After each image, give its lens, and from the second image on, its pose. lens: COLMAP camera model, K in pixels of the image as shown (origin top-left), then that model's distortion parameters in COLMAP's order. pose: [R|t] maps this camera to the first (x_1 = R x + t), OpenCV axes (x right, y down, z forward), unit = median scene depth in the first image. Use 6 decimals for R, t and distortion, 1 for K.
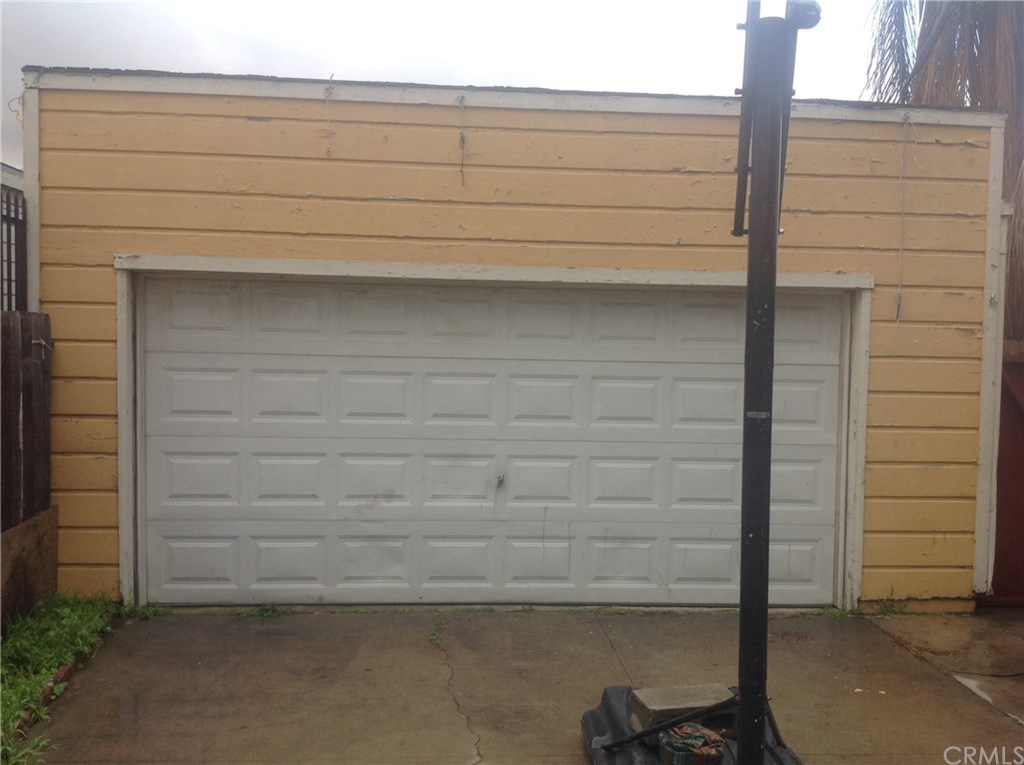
lens RADIAL K [[974.6, 0, 507.0], [0, 974.6, 397.6], [0, 0, 1]] dist [0.174182, -0.388920]
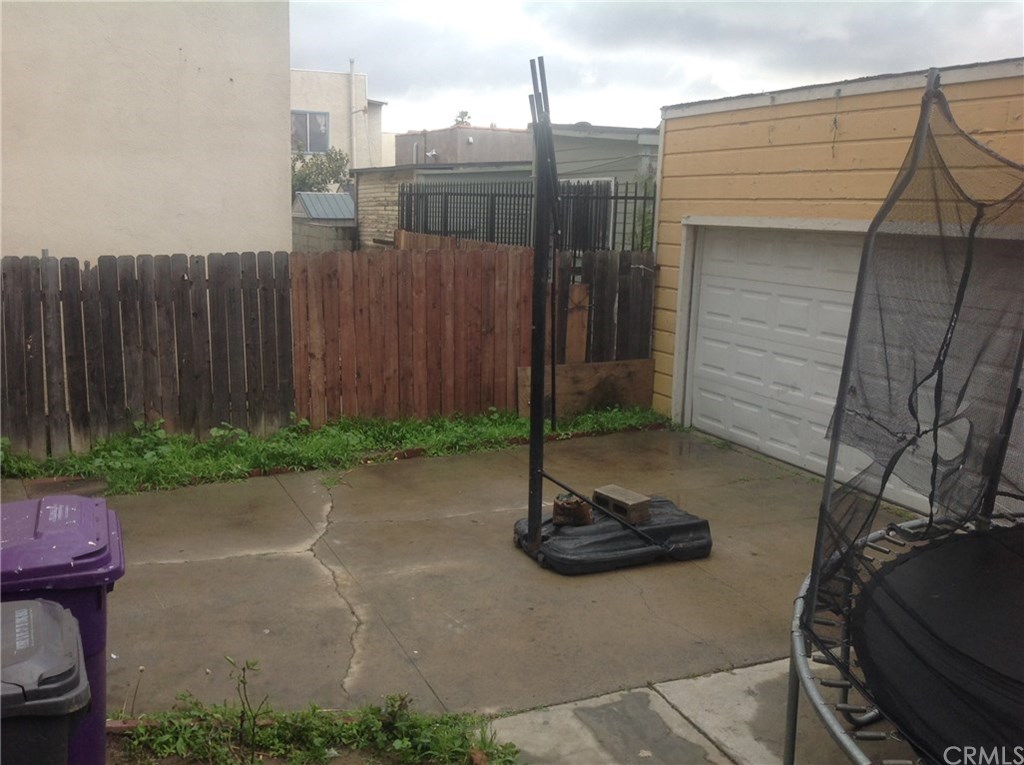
lens RADIAL K [[974.6, 0, 507.0], [0, 974.6, 397.6], [0, 0, 1]] dist [0.174182, -0.388920]
pose [[0.331236, 0.169371, -0.928222, 1.104074], [-0.078638, 0.985290, 0.151722, -0.068621], [0.940265, 0.022738, 0.339682, 0.151998]]
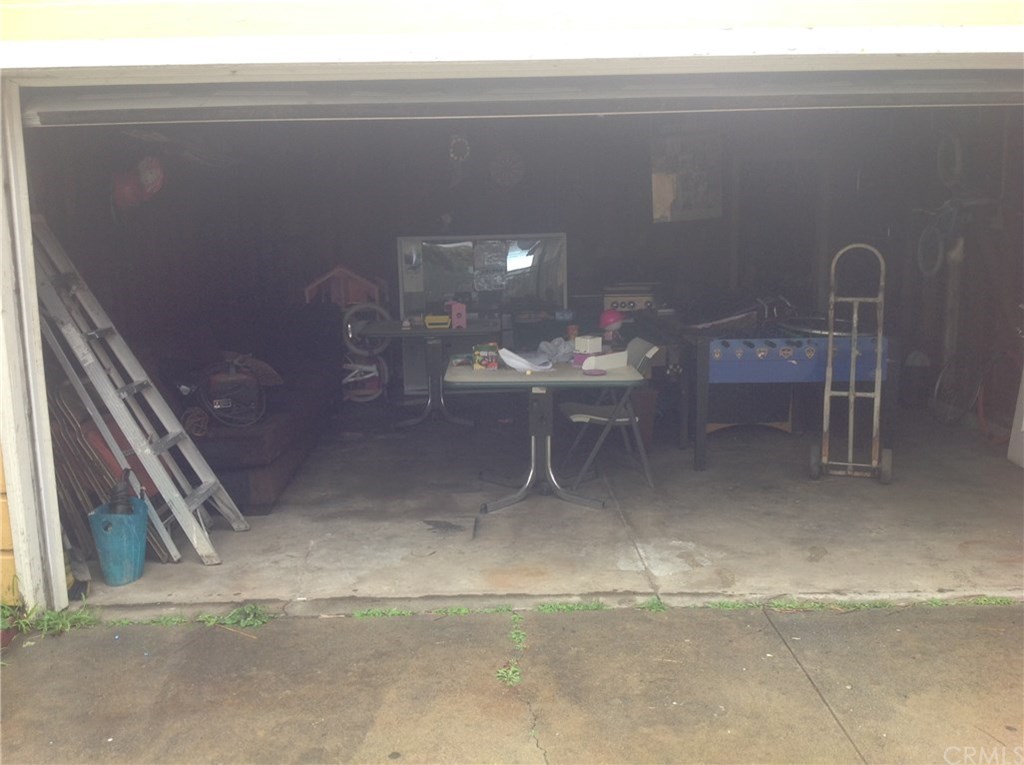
lens RADIAL K [[974.6, 0, 507.0], [0, 974.6, 397.6], [0, 0, 1]] dist [0.174182, -0.388920]
pose [[0.997555, -0.027134, -0.064408, -0.030369], [0.034237, 0.993133, 0.111868, 0.009947], [0.060930, -0.113800, 0.991634, 0.403566]]
